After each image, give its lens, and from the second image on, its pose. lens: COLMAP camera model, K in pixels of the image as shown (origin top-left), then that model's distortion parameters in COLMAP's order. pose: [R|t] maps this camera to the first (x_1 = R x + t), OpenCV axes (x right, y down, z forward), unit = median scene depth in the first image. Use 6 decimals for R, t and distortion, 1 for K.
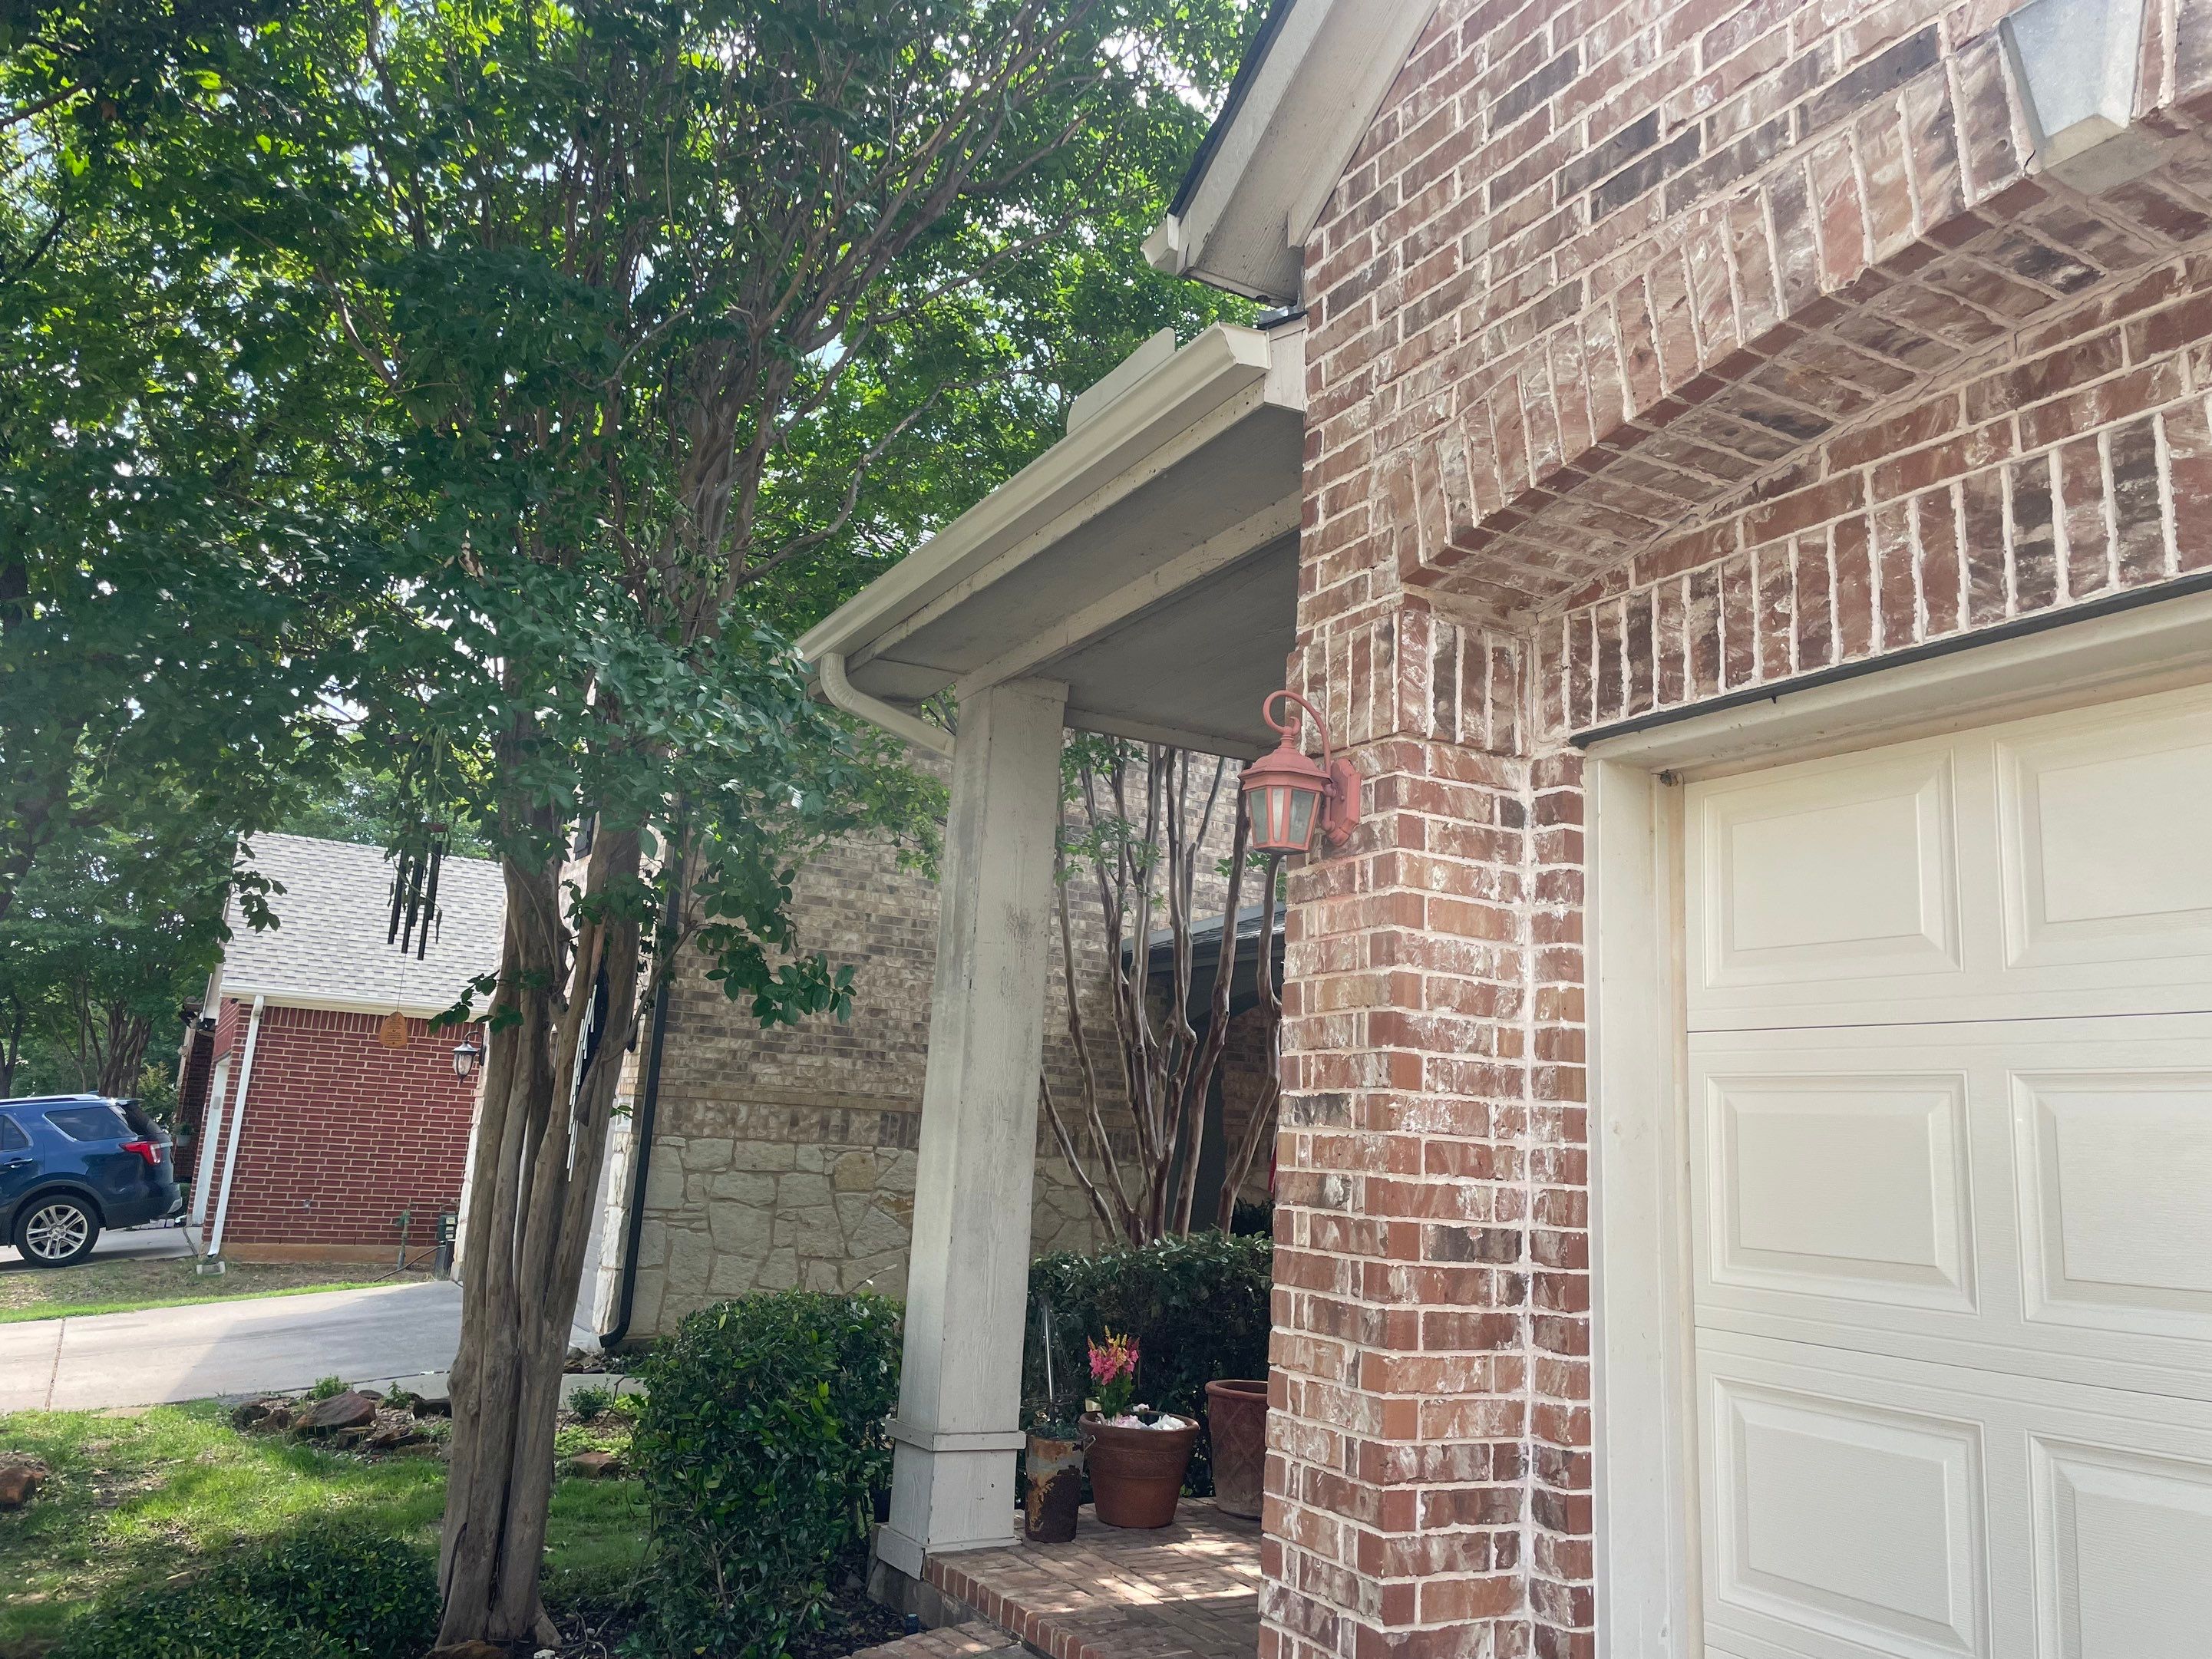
lens RADIAL K [[1686.6, 0, 1116.9], [0, 1686.6, 815.0], [0, 0, 1]] dist [0.050061, -0.027615]
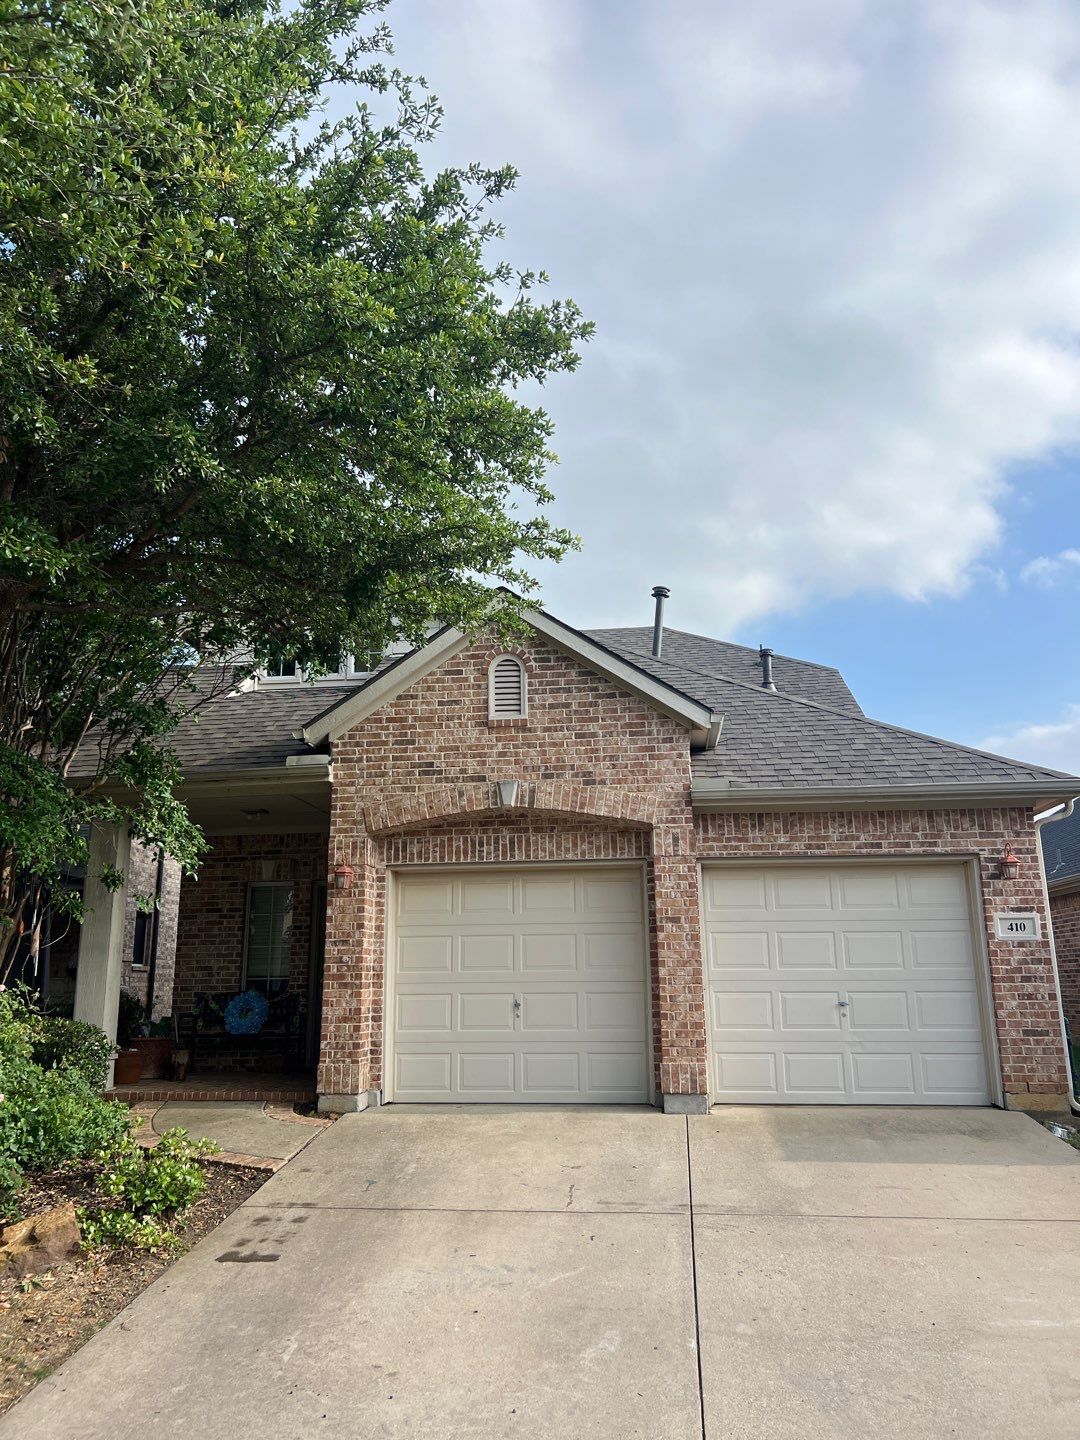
lens RADIAL K [[1098.1, 0, 542.5], [0, 1098.1, 716.7], [0, 0, 1]] dist [0.050061, -0.027615]
pose [[0.594973, 0.131346, 0.792941, -2.236858], [-0.119716, 0.990034, -0.074166, -0.315087], [-0.794780, -0.050801, 0.604768, -1.390579]]
